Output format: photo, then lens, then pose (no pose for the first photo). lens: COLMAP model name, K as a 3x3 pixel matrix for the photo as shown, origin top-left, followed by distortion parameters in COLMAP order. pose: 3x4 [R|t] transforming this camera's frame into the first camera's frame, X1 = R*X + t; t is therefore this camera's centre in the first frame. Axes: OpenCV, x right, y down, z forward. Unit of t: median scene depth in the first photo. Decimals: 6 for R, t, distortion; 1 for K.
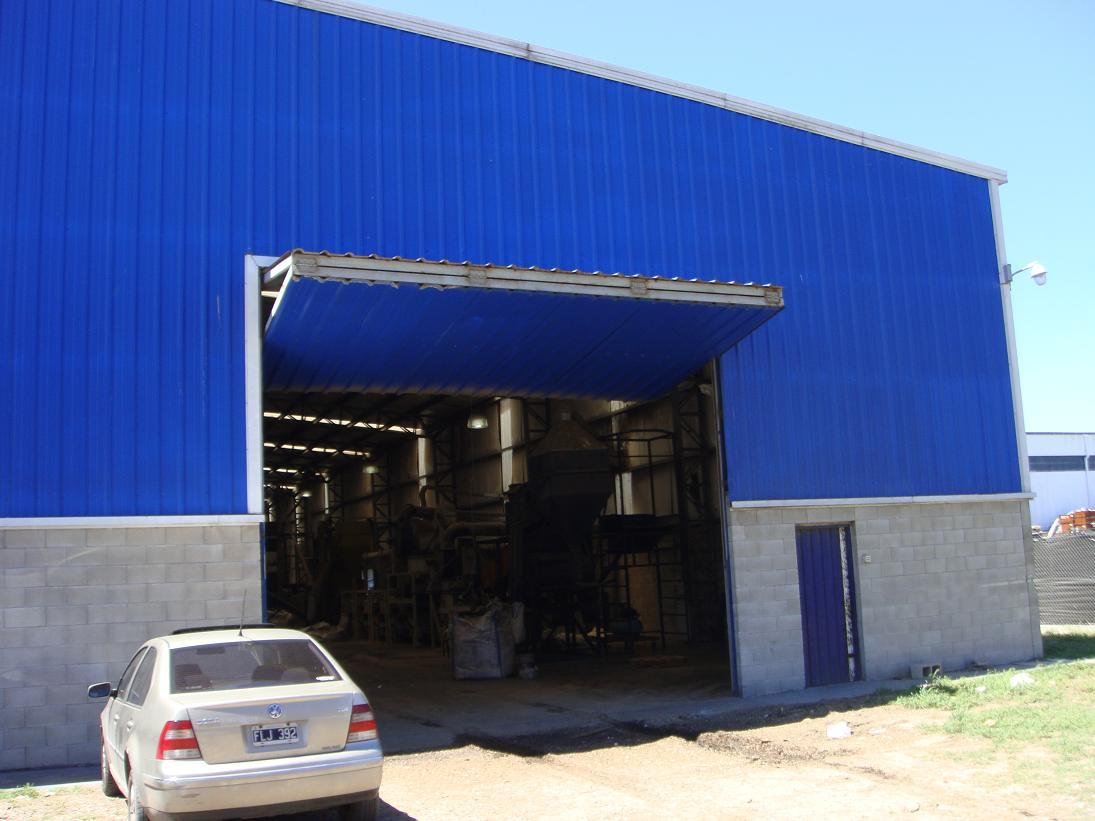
lens RADIAL K [[1146.6, 0, 543.3], [0, 1146.6, 413.2], [0, 0, 1]] dist [-0.143132, 0.000000]
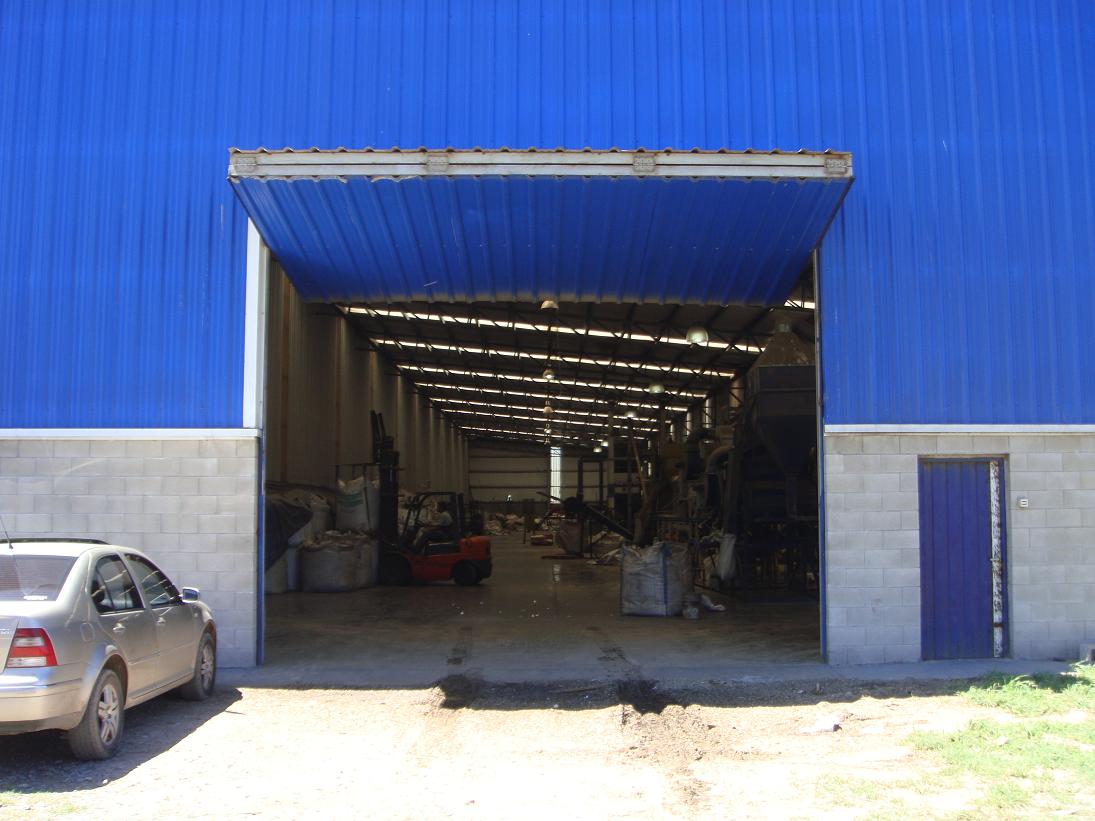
lens RADIAL K [[1146.6, 0, 550.0], [0, 1146.6, 418.4], [0, 0, 1]] dist [-0.143132, 0.000000]
pose [[0.915007, 0.015416, -0.403143, 0.313320], [0.013619, 0.997520, 0.069056, 0.014388], [0.403208, -0.068677, 0.912528, 0.183679]]
